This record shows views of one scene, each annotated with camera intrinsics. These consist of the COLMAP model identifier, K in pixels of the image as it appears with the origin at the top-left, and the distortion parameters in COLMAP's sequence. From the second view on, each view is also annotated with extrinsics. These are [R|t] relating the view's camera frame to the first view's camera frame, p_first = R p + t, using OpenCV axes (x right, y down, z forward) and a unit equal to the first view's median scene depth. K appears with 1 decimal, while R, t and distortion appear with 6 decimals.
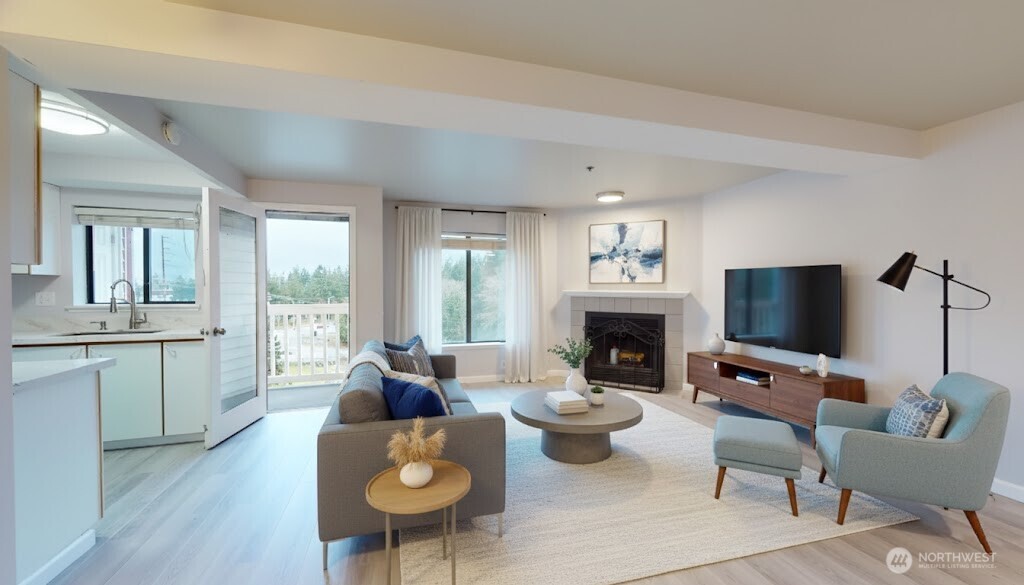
lens RADIAL K [[382.4, 0, 505.3], [0, 382.4, 293.9], [0, 0, 1]] dist [0.006411, 0.000042]
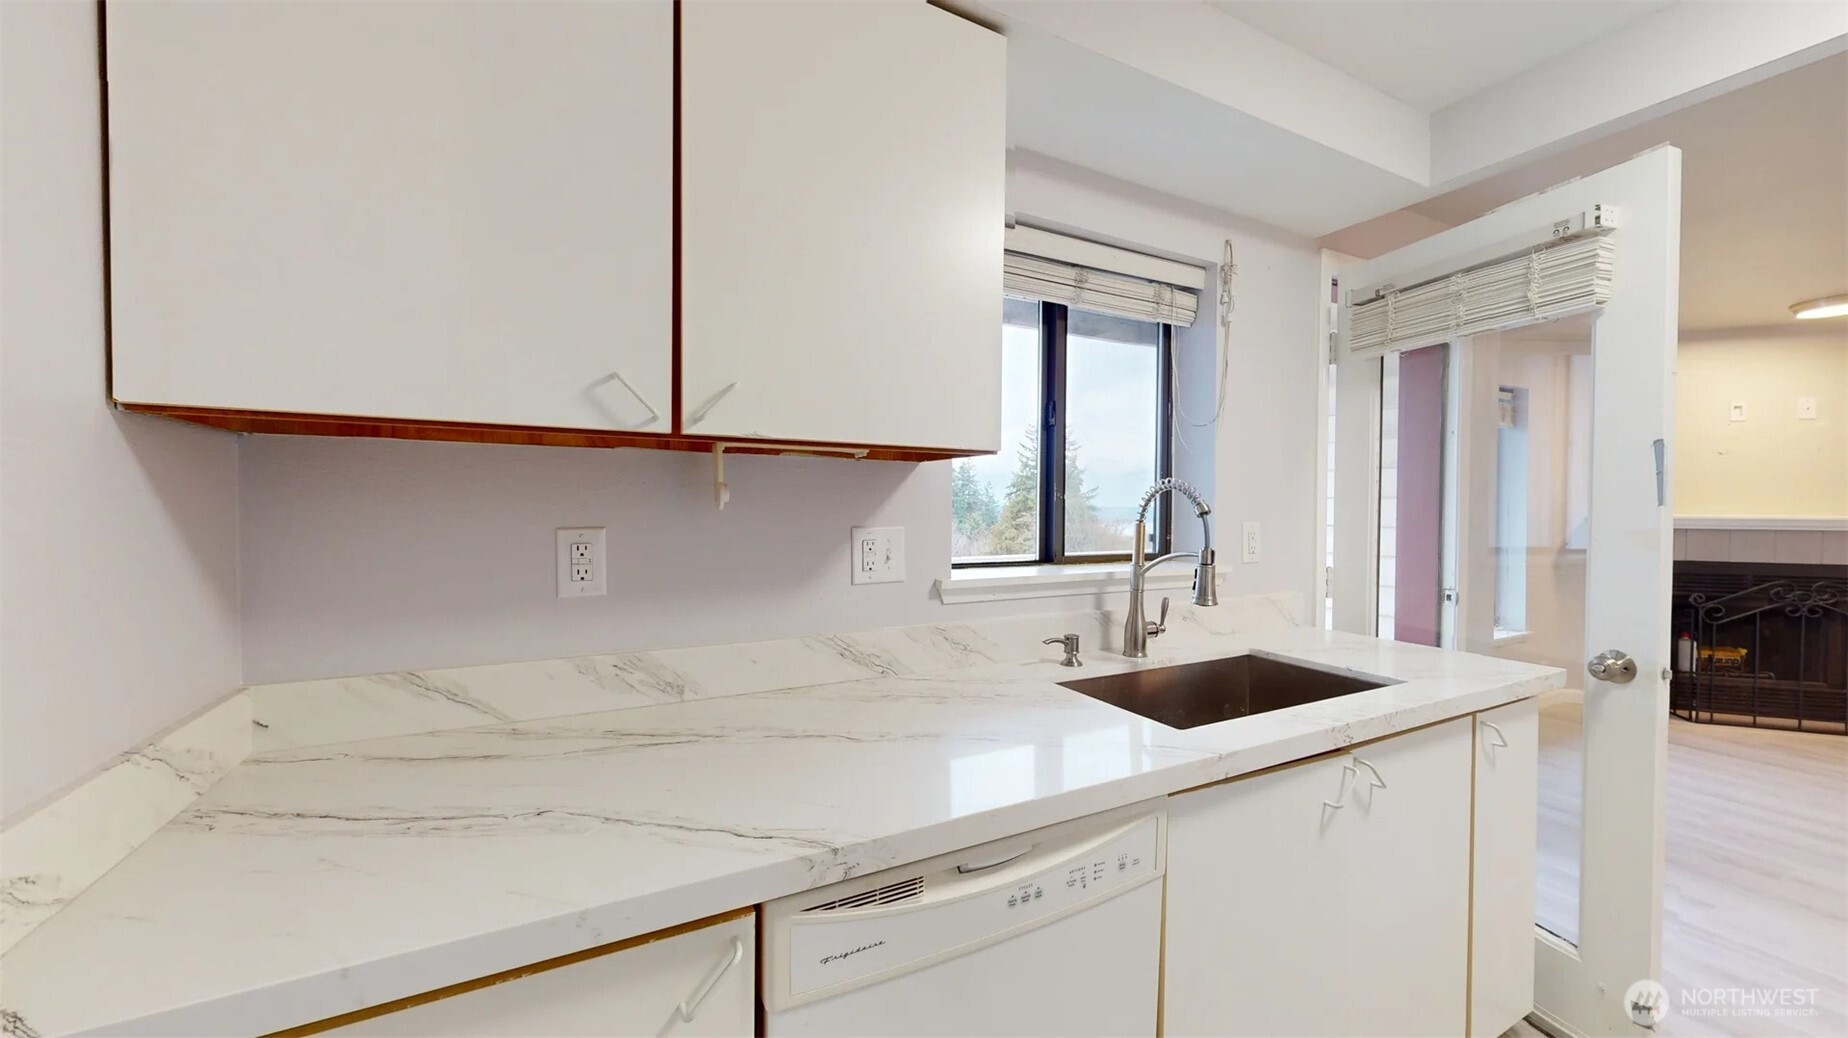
lens RADIAL K [[670.4, 0, 894.1], [0, 670.4, 515.2], [0, 0, 1]] dist [0.007081, -0.000444]
pose [[0.982214, -0.000665, 0.187766, -1.027784], [0.000964, 0.999998, -0.001503, -0.010148], [-0.187765, 0.001657, 0.982213, 0.457239]]
